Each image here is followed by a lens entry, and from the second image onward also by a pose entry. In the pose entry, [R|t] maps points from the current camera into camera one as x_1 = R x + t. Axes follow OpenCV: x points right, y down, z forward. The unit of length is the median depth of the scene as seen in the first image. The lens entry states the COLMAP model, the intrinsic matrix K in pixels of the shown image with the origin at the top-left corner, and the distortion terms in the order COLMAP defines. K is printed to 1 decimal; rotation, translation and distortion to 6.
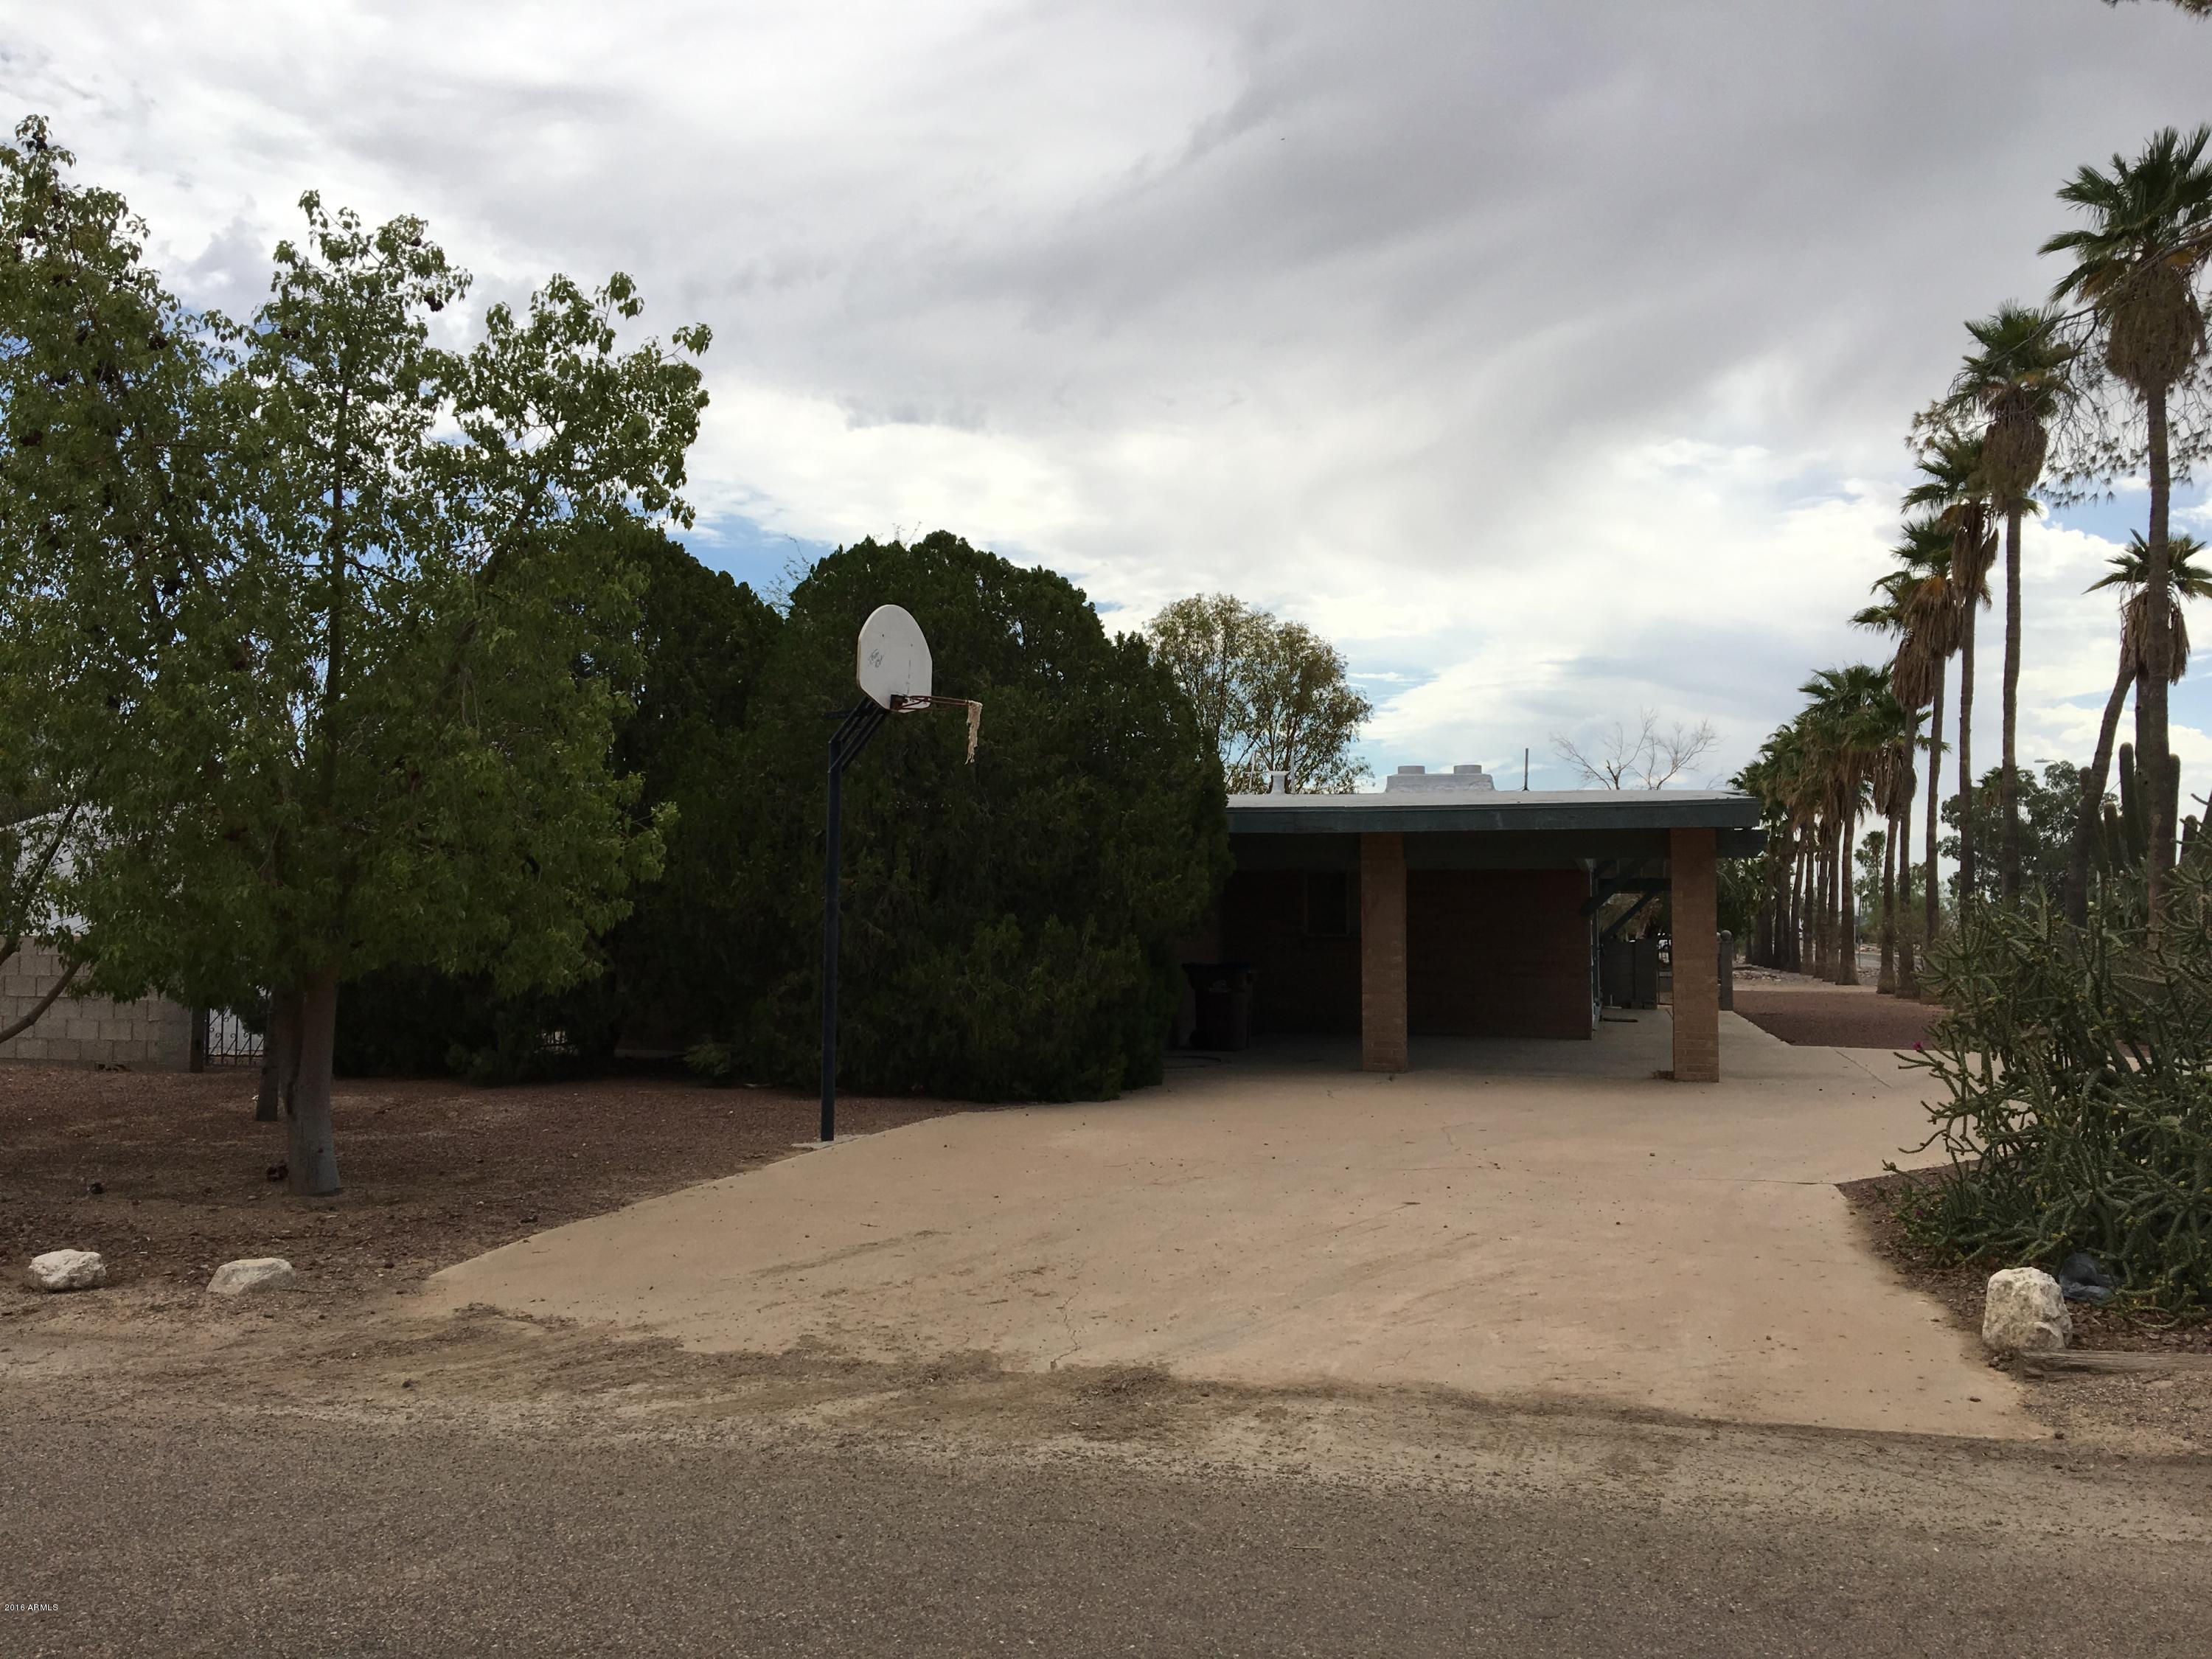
lens RADIAL K [[1831.8, 0, 1097.0], [0, 1831.8, 831.2], [0, 0, 1]] dist [0.144243, -0.218322]
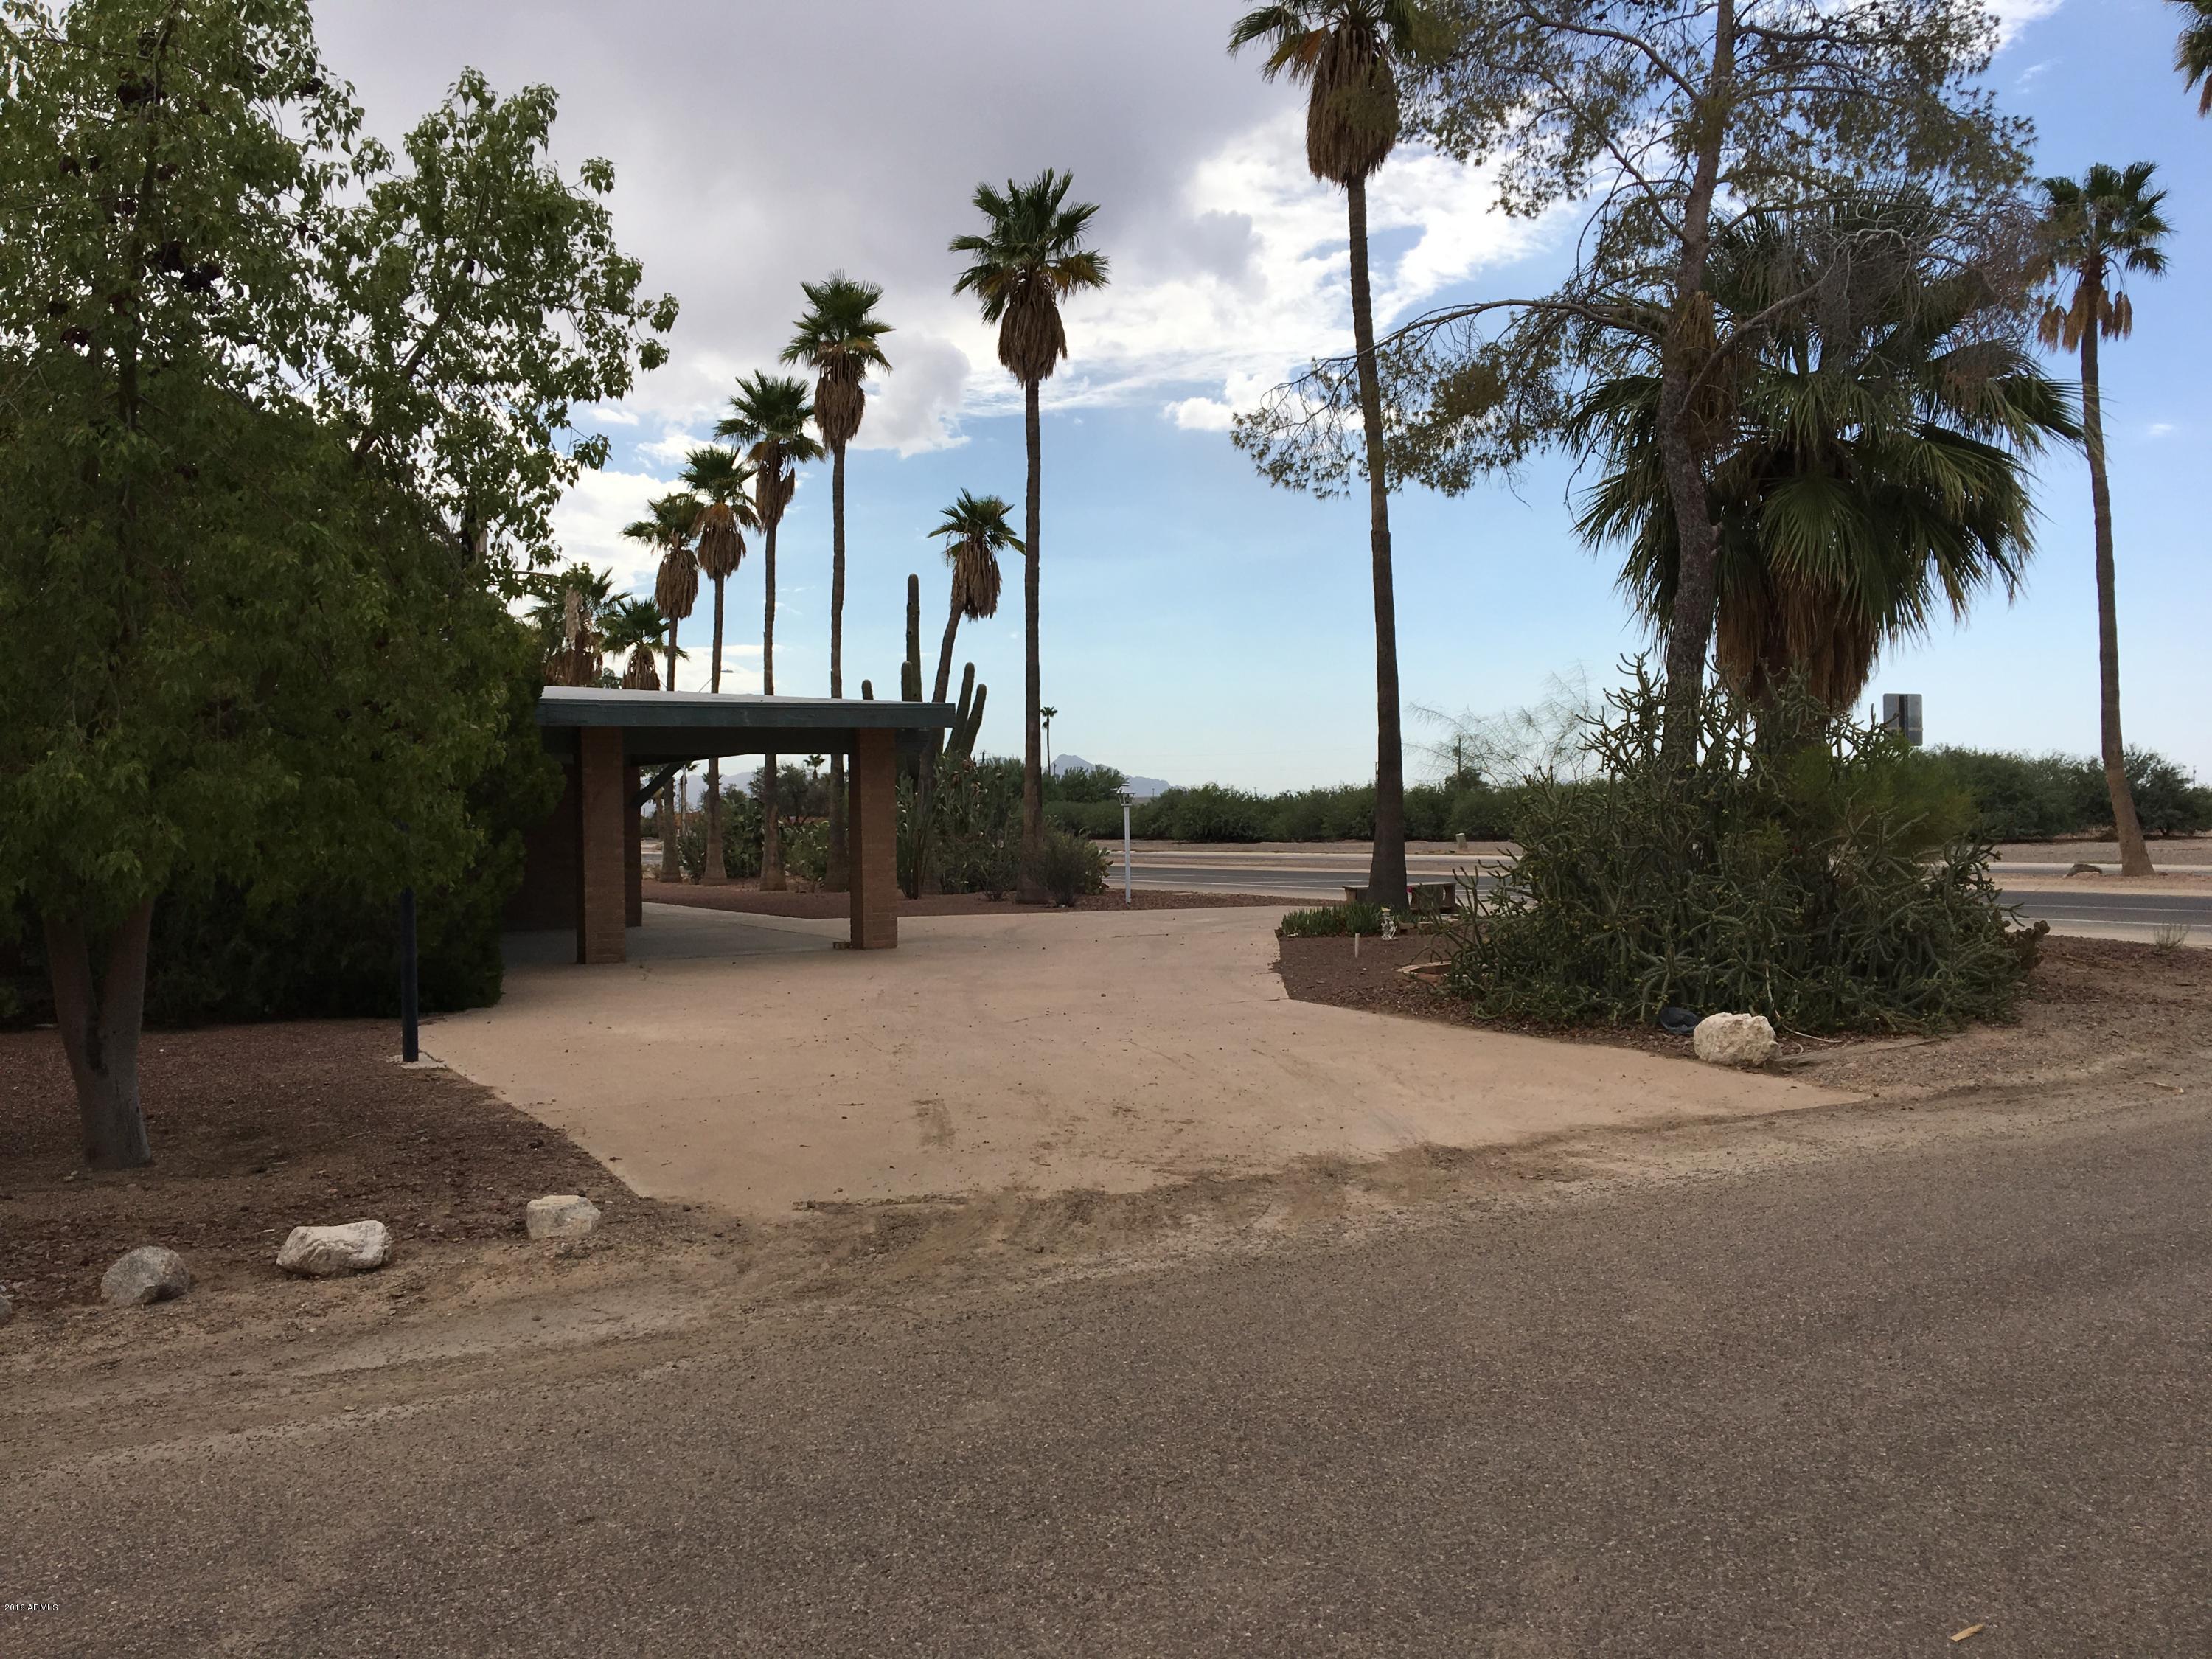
lens RADIAL K [[1831.8, 0, 1097.0], [0, 1831.8, 831.2], [0, 0, 1]] dist [0.144243, -0.218322]
pose [[0.732180, -0.022340, 0.680745, -0.243192], [-0.015755, 0.998639, 0.049717, 0.002362], [-0.680929, -0.047127, 0.730831, 0.054775]]
